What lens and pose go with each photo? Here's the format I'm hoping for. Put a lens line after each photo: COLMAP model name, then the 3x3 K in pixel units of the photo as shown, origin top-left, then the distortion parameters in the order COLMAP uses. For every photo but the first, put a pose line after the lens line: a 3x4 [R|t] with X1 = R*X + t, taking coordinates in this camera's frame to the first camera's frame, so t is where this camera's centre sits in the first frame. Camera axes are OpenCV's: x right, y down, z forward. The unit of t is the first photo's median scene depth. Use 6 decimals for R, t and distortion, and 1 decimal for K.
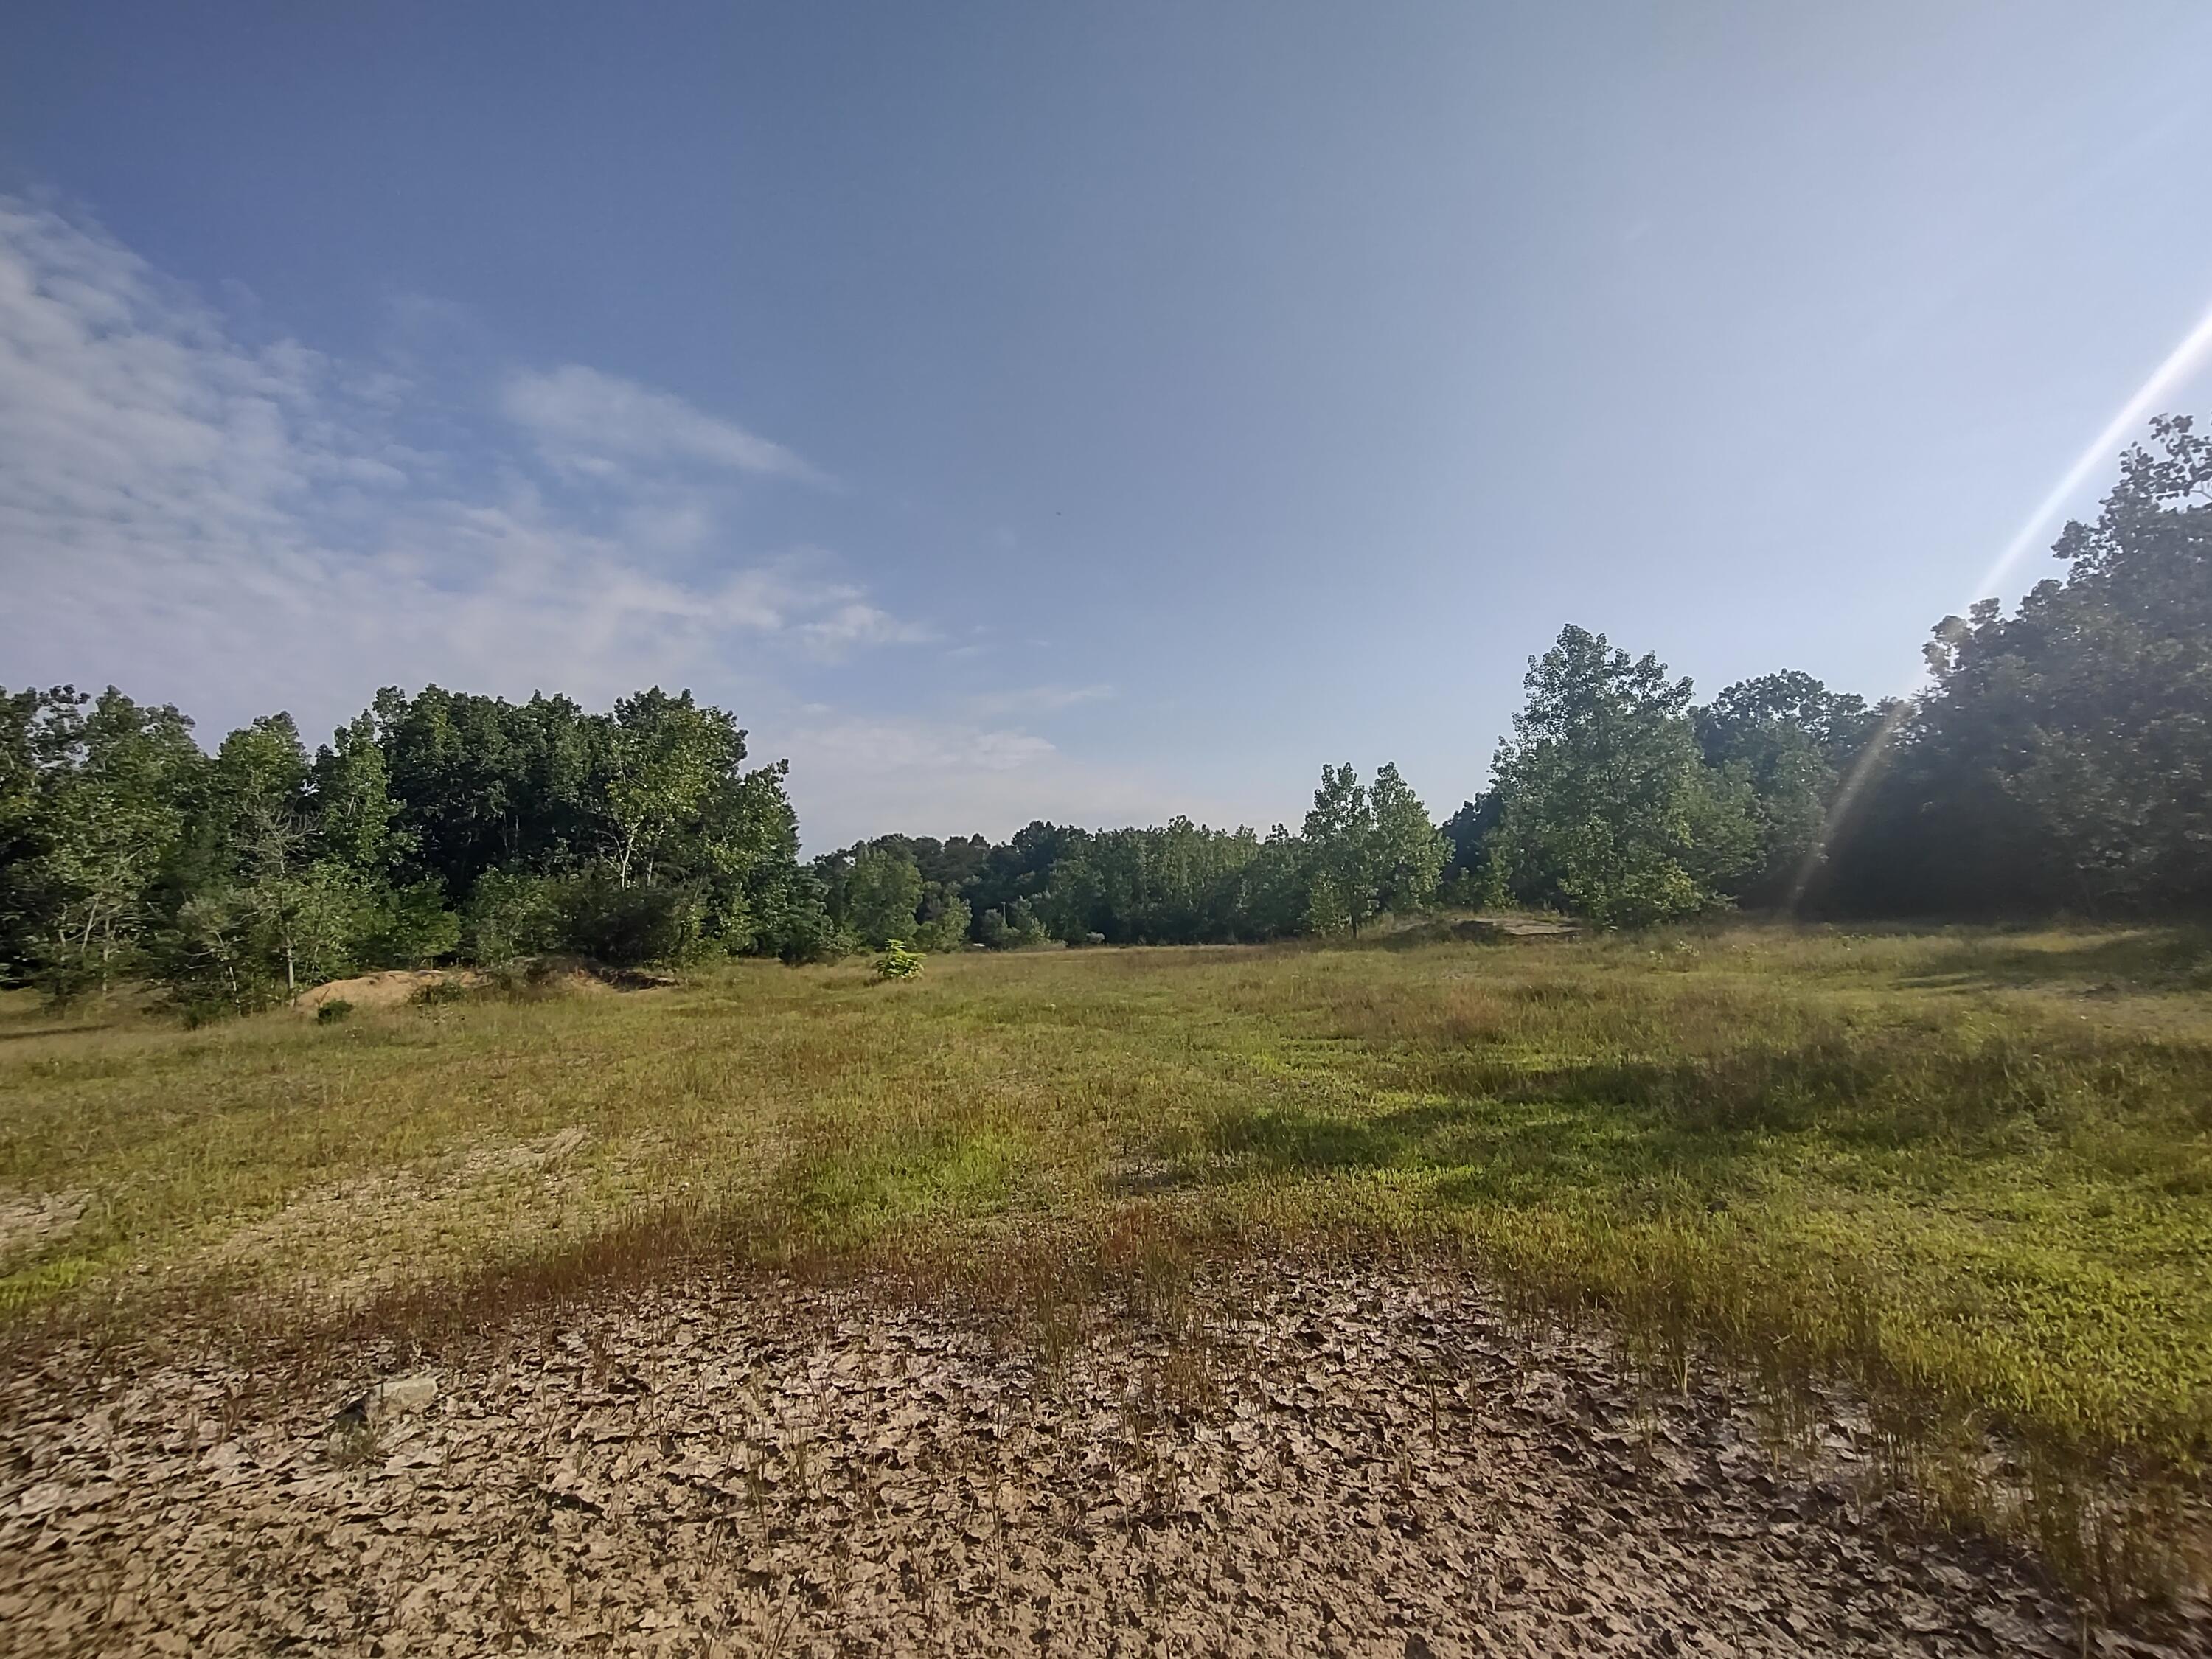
lens RADIAL K [[1009.4, 0, 1106.0], [0, 1009.4, 829.5], [0, 0, 1]] dist [-0.005258, -0.000477]
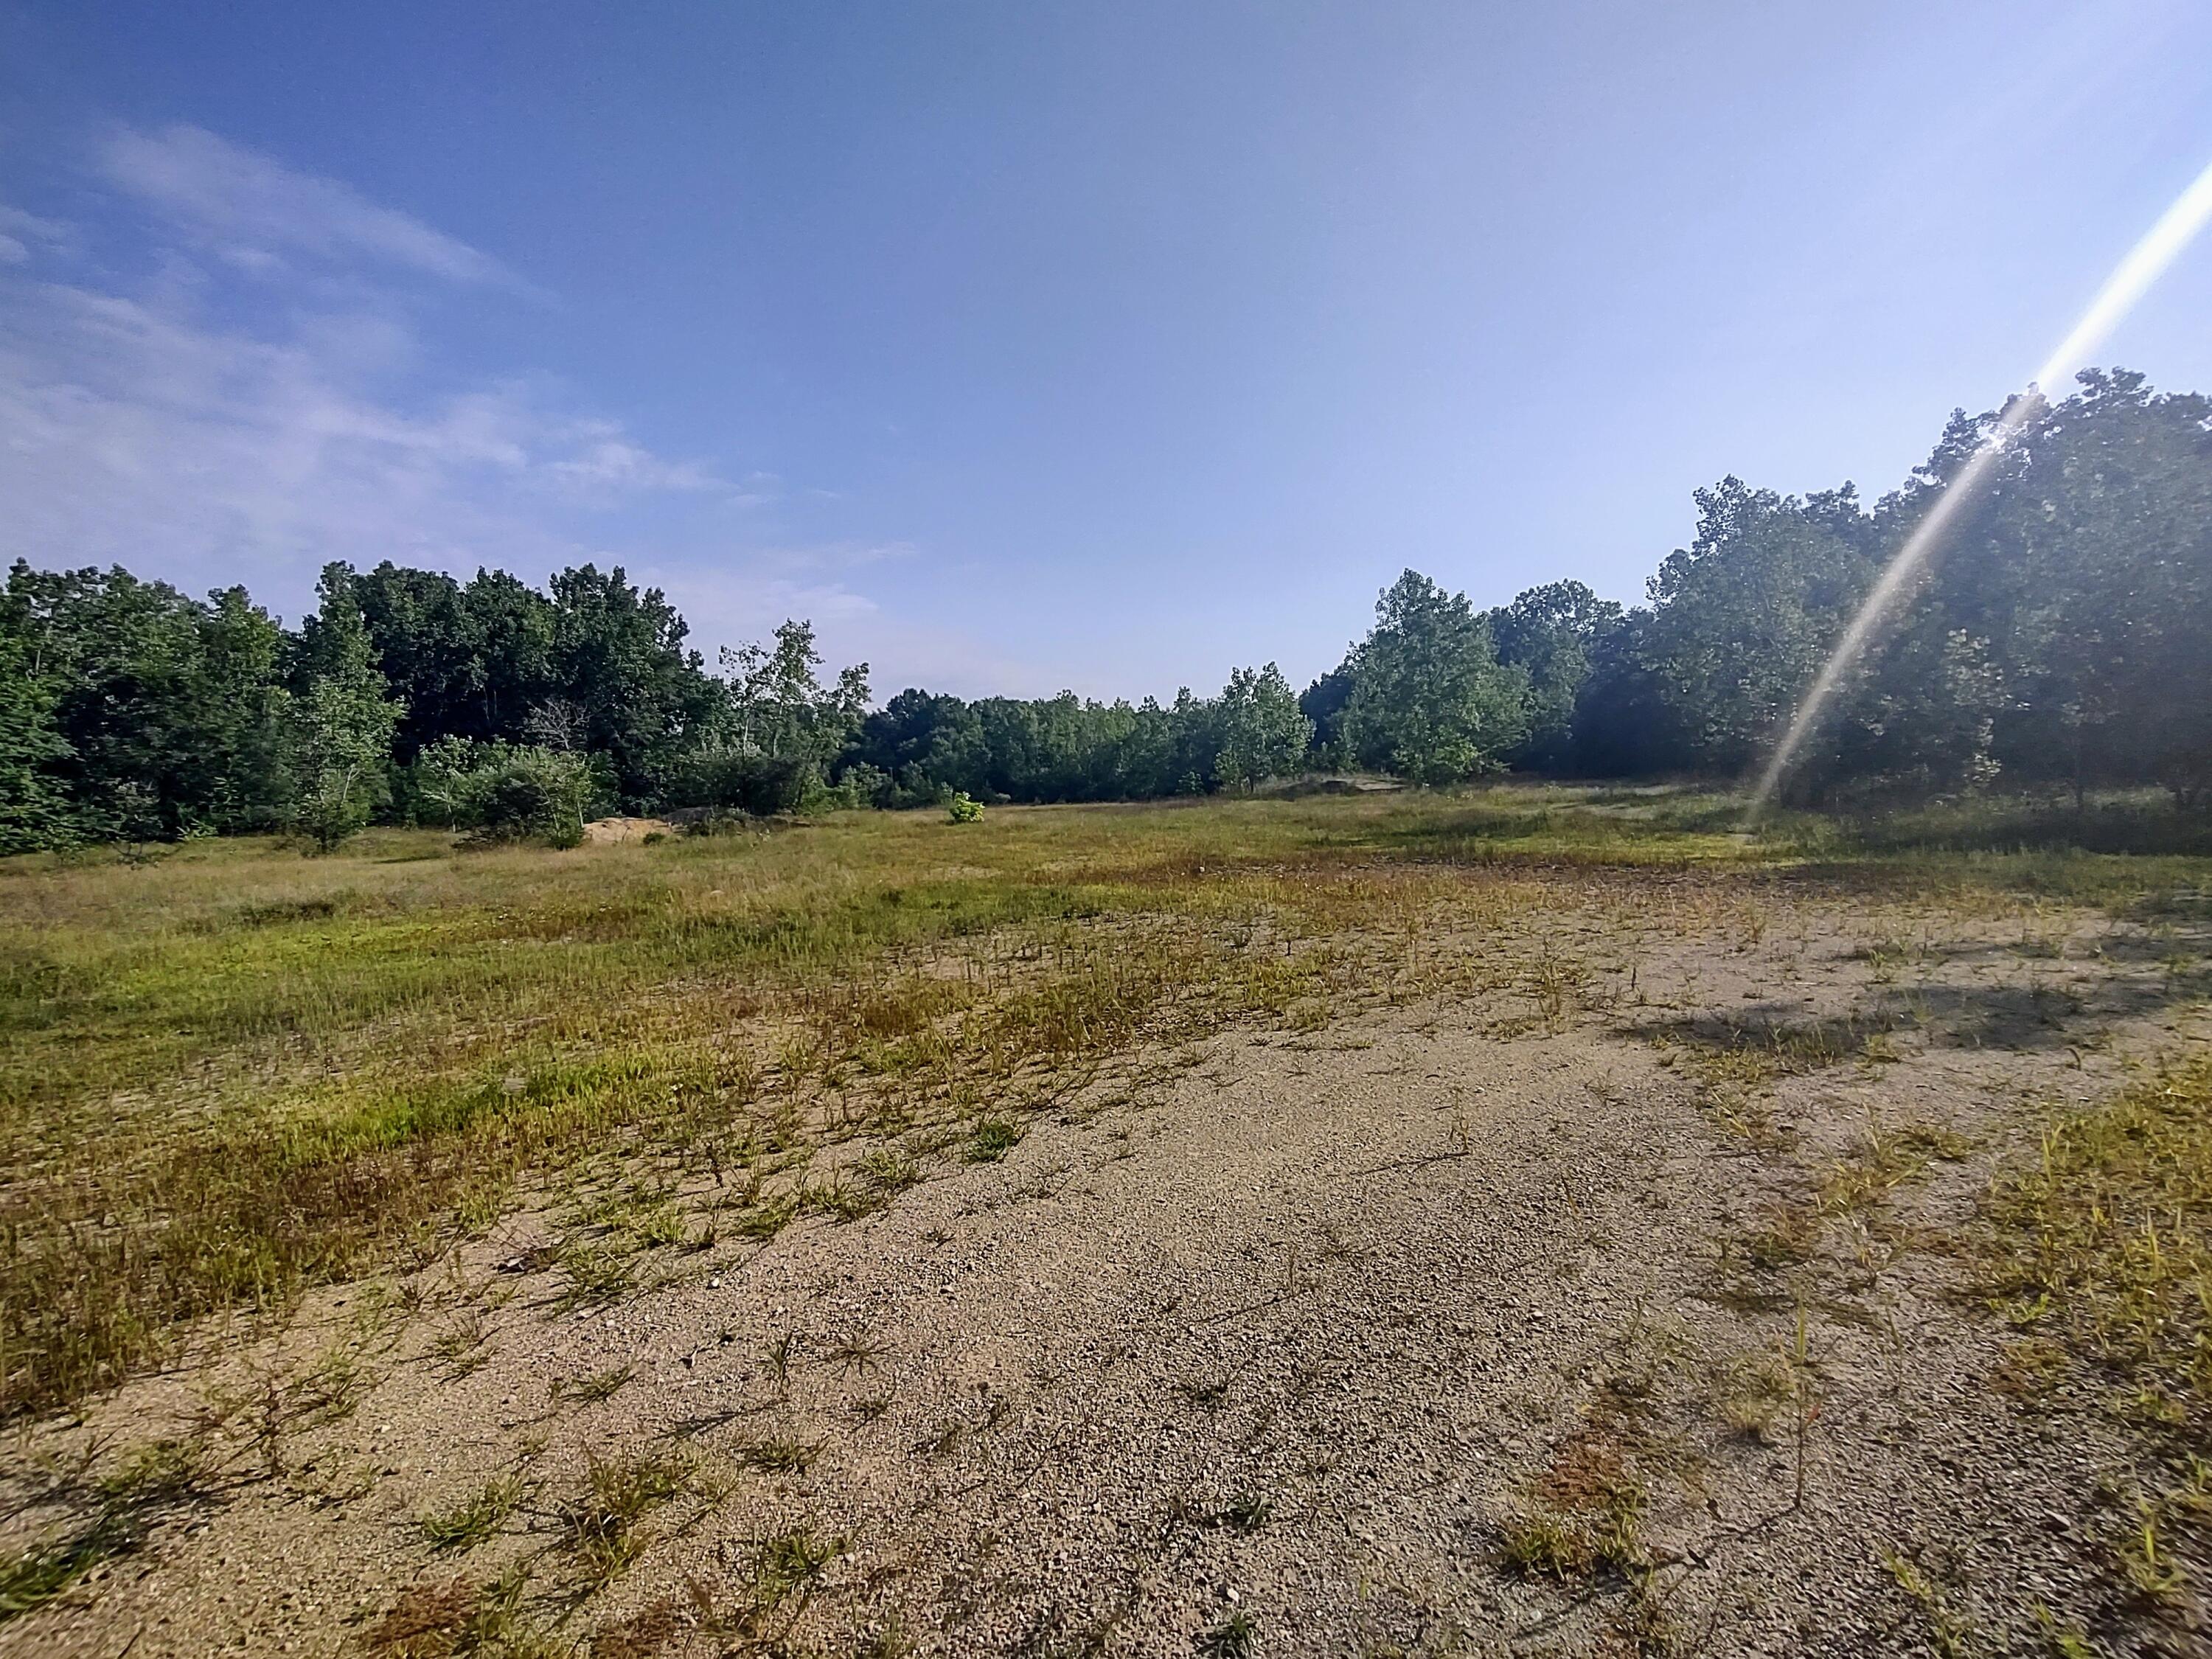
lens RADIAL K [[1009.4, 0, 1106.0], [0, 1009.4, 829.5], [0, 0, 1]] dist [-0.005258, -0.000477]
pose [[0.987181, -0.010364, 0.159269, -0.135629], [-0.011075, 0.991037, 0.133132, -0.020074], [-0.159221, -0.133189, 0.978217, -0.262060]]
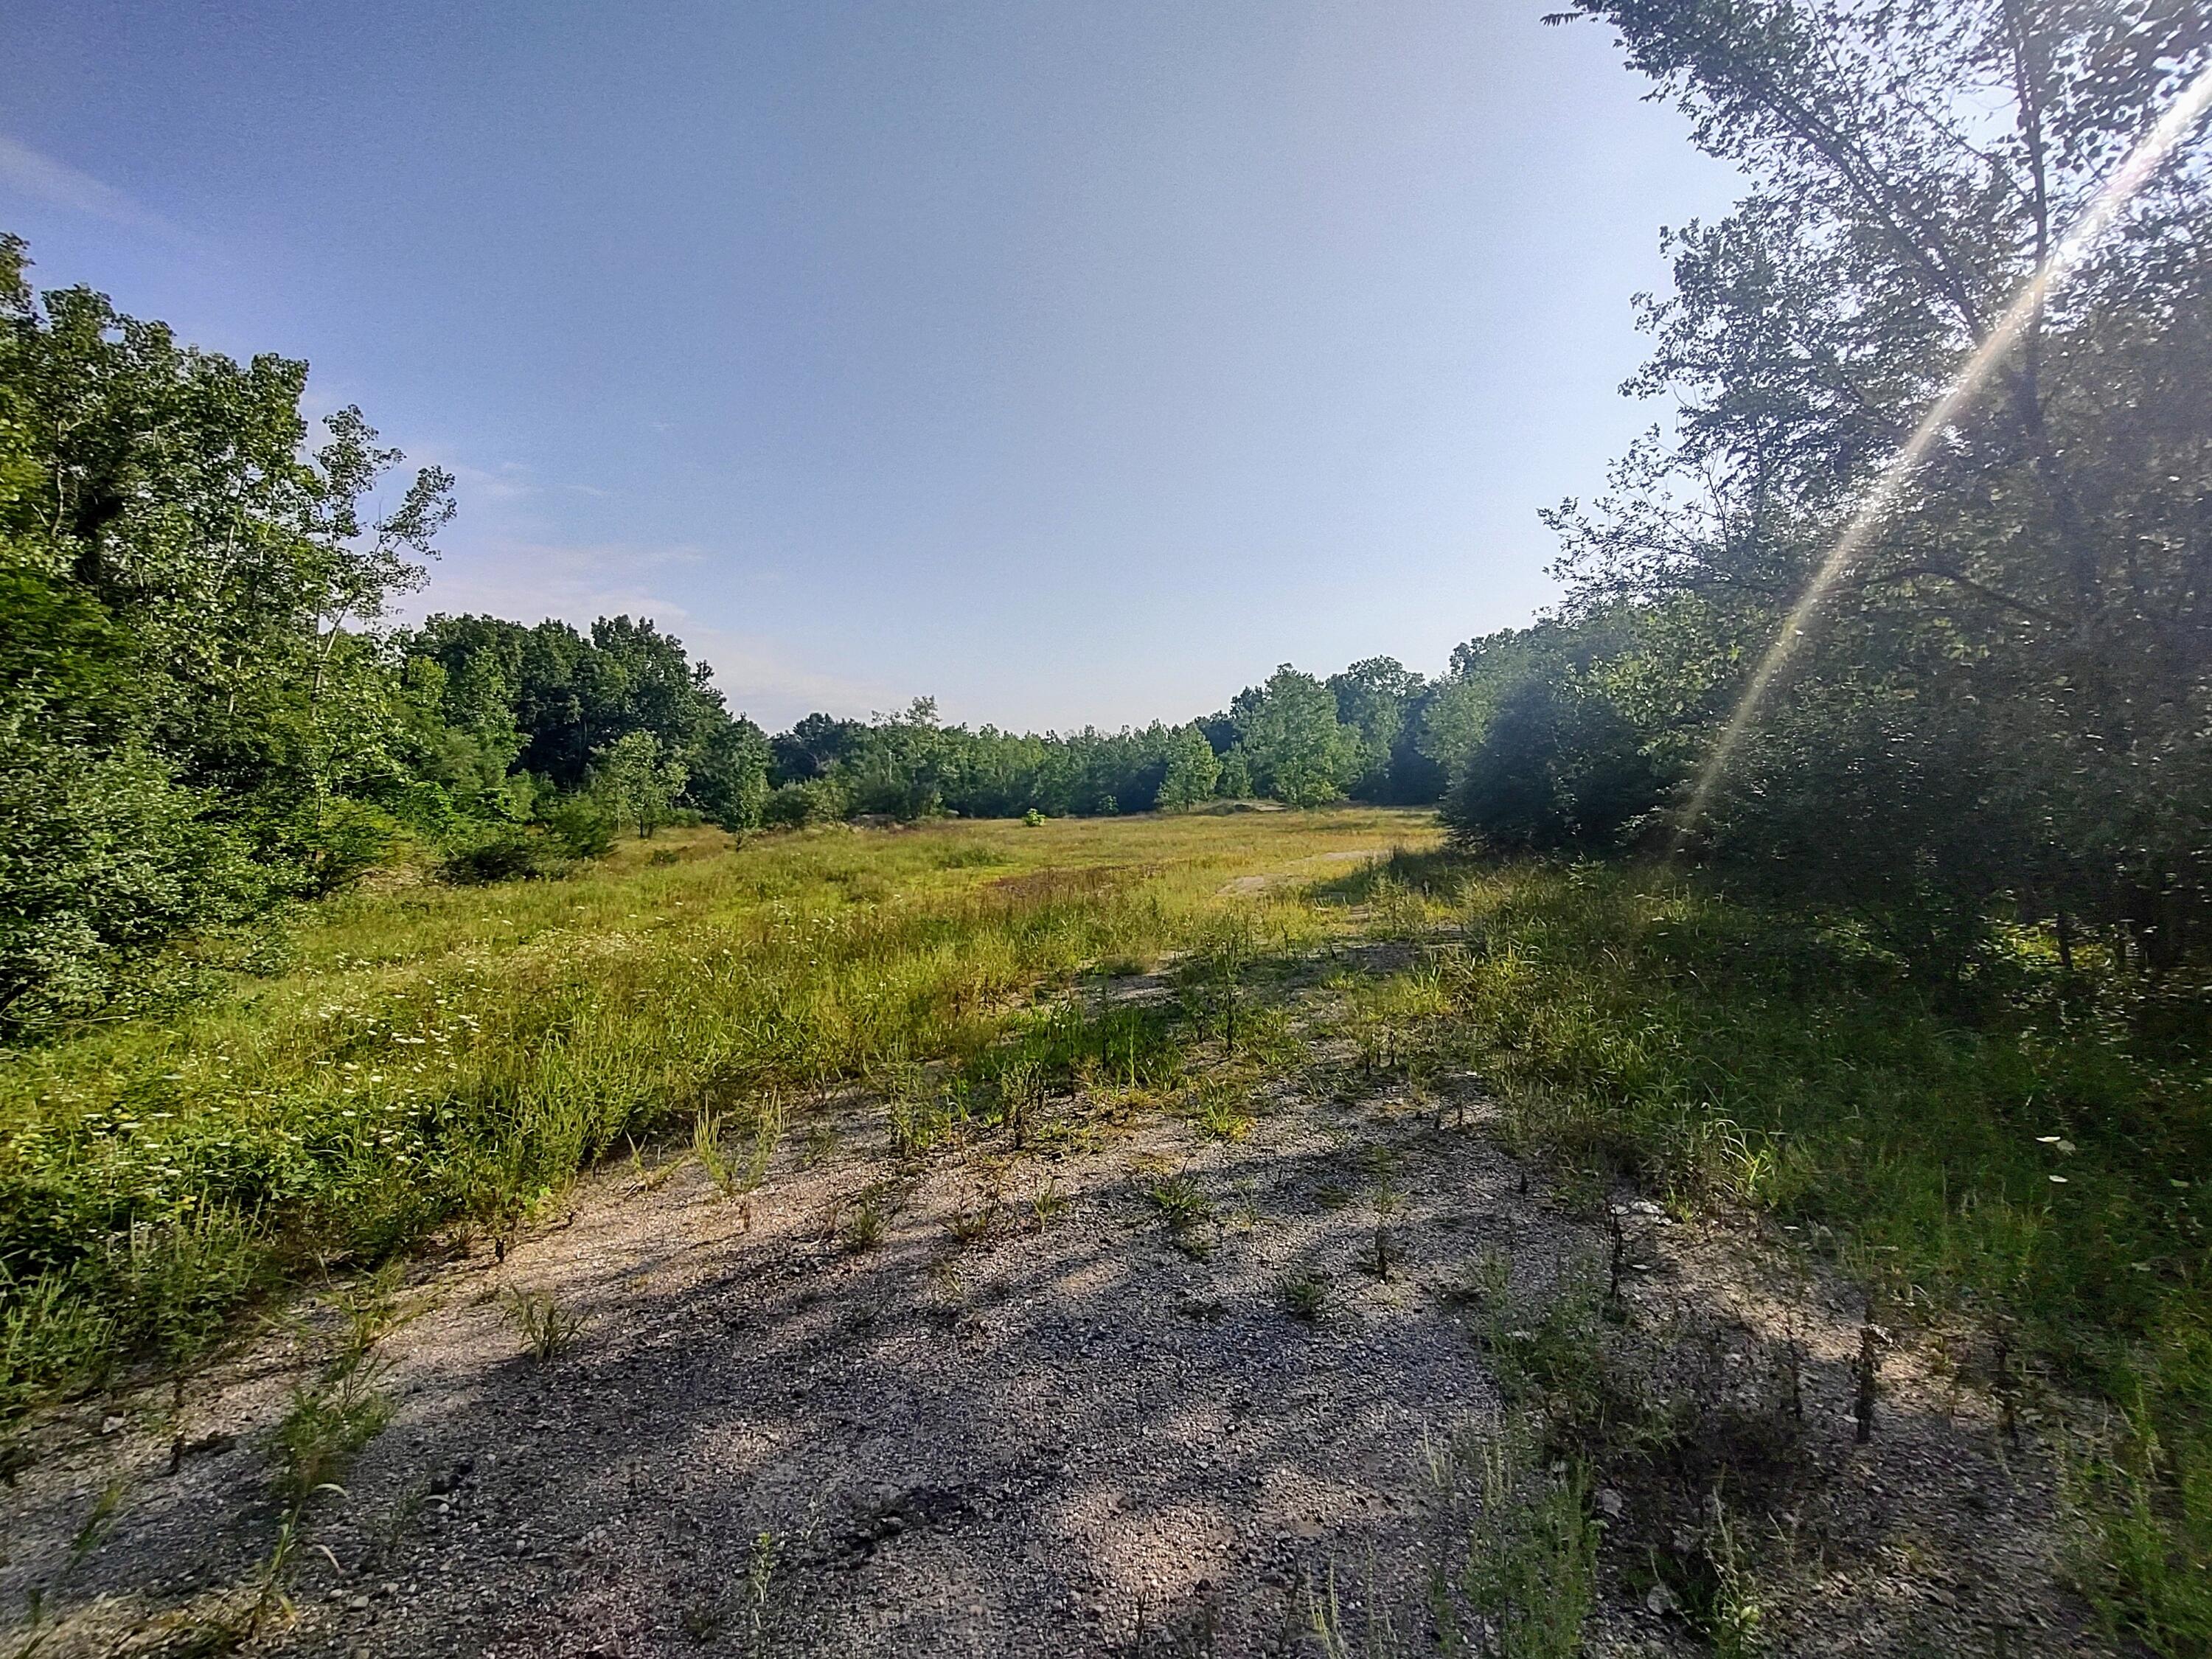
lens RADIAL K [[1033.3, 0, 1101.3], [0, 1033.3, 780.9], [0, 0, 1]] dist [-0.001468, -0.000109]
pose [[0.949474, 0.019916, 0.313214, -0.461924], [-0.041089, 0.997283, 0.061145, -0.061554], [-0.311145, -0.070925, 0.947712, -0.751707]]
